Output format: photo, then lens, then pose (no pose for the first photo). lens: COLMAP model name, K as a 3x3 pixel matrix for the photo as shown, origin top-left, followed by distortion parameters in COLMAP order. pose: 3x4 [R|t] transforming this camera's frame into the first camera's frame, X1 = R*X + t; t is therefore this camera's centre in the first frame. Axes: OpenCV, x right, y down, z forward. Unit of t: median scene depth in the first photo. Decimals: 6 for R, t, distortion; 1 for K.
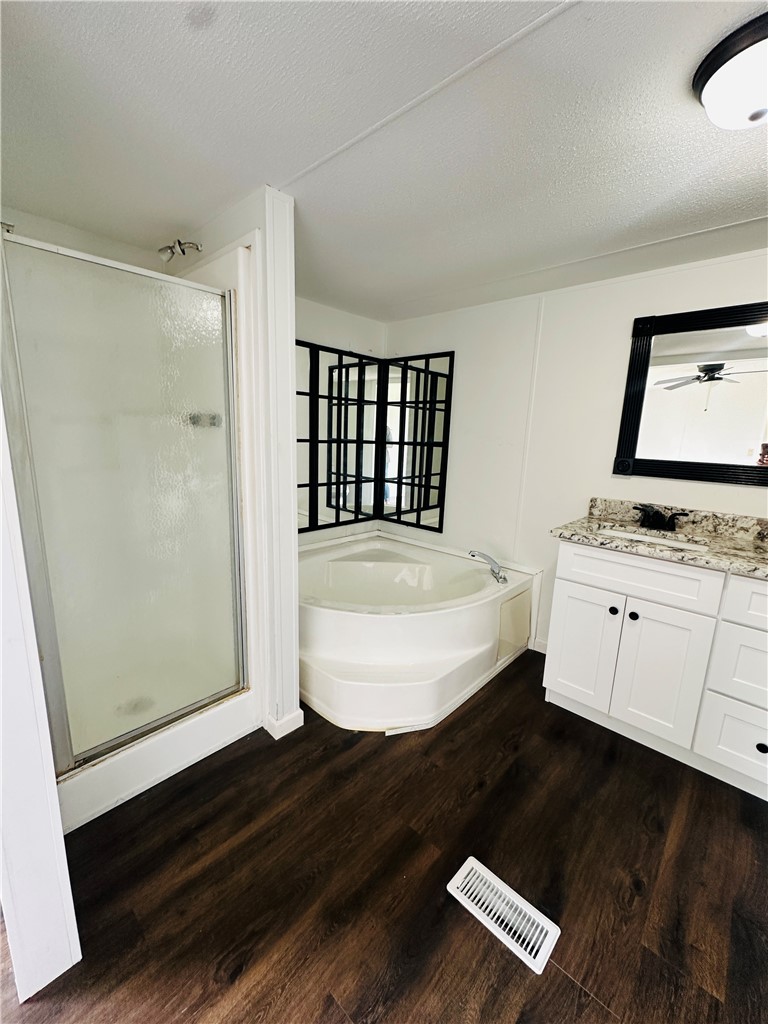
lens RADIAL K [[409.4, 0, 384.6], [0, 409.4, 512.6], [0, 0, 1]] dist [-0.000743, -0.000294]
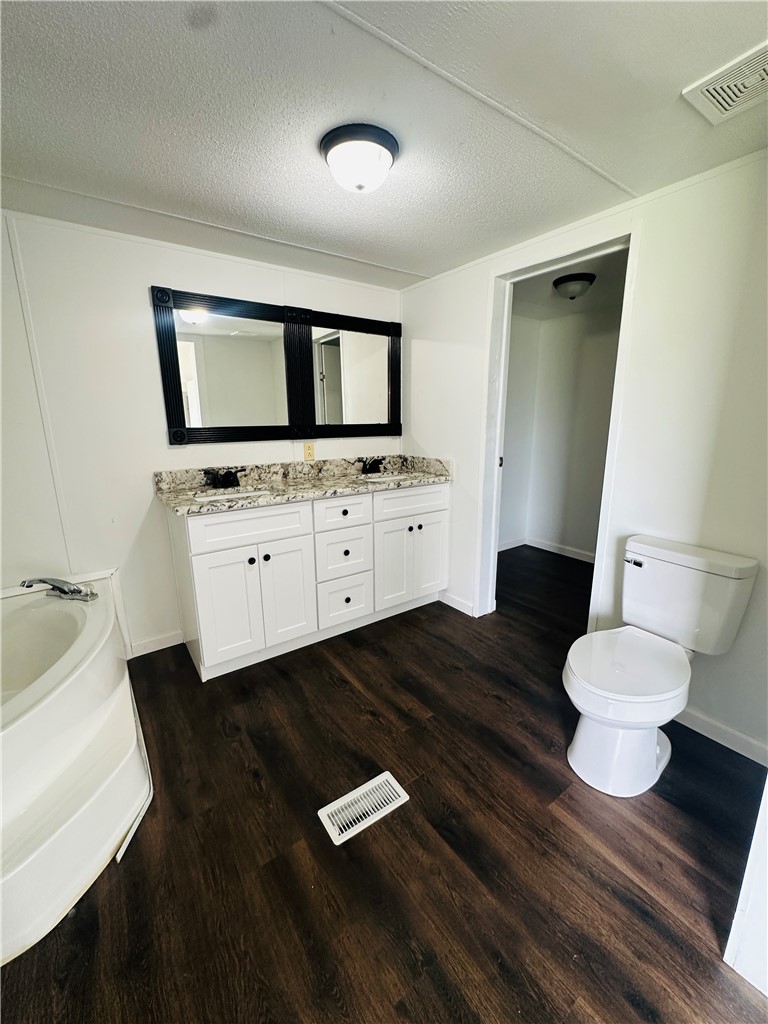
lens RADIAL K [[409.4, 0, 384.6], [0, 409.4, 512.6], [0, 0, 1]] dist [-0.000743, -0.000294]
pose [[0.215854, -0.263126, 0.940304, -0.404955], [0.203930, 0.953918, 0.220122, -0.065445], [-0.954892, 0.144242, 0.259566, 0.344002]]
